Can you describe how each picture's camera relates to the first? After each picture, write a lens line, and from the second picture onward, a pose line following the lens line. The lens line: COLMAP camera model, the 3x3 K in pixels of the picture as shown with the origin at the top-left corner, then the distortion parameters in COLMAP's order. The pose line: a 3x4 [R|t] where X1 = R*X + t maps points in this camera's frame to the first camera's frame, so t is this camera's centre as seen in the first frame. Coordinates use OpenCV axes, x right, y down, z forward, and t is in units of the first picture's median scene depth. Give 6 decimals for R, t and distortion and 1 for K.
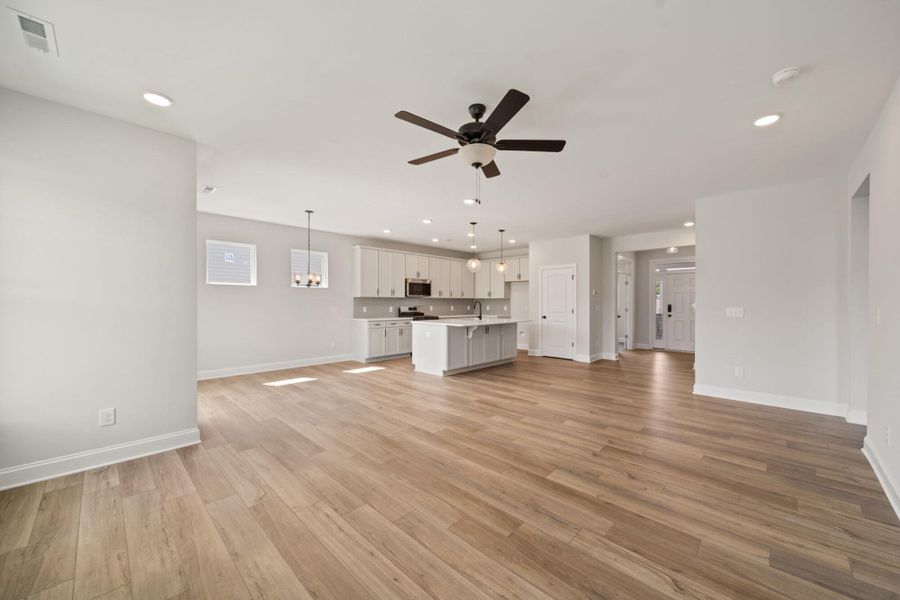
lens RADIAL K [[345.6, 0, 450.5], [0, 345.6, 301.5], [0, 0, 1]] dist [0.010996, 0.000127]
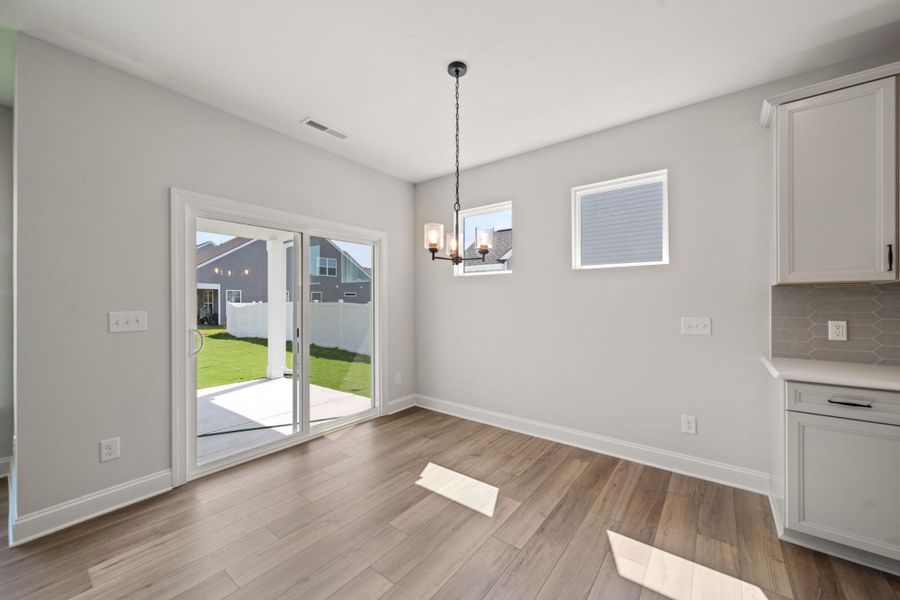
lens RADIAL K [[345.6, 0, 457.3], [0, 345.6, 299.2], [0, 0, 1]] dist [0.010996, 0.000127]
pose [[0.131803, -0.008272, -0.991241, -0.017049], [0.003345, 0.999963, -0.007900, -0.000087], [0.991270, -0.002275, 0.131826, 0.652715]]
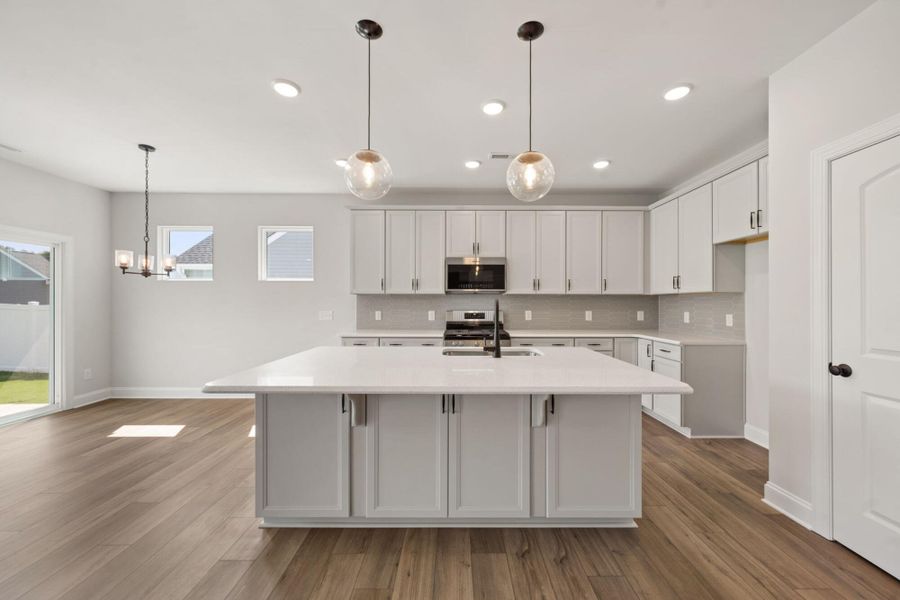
lens RADIAL K [[345.6, 0, 453.8], [0, 345.6, 301.0], [0, 0, 1]] dist [0.010996, 0.000127]
pose [[0.699799, -0.003729, -0.714330, 0.255504], [0.001509, 0.999992, -0.003742, 0.000909], [0.714339, 0.001541, 0.699799, 0.659331]]
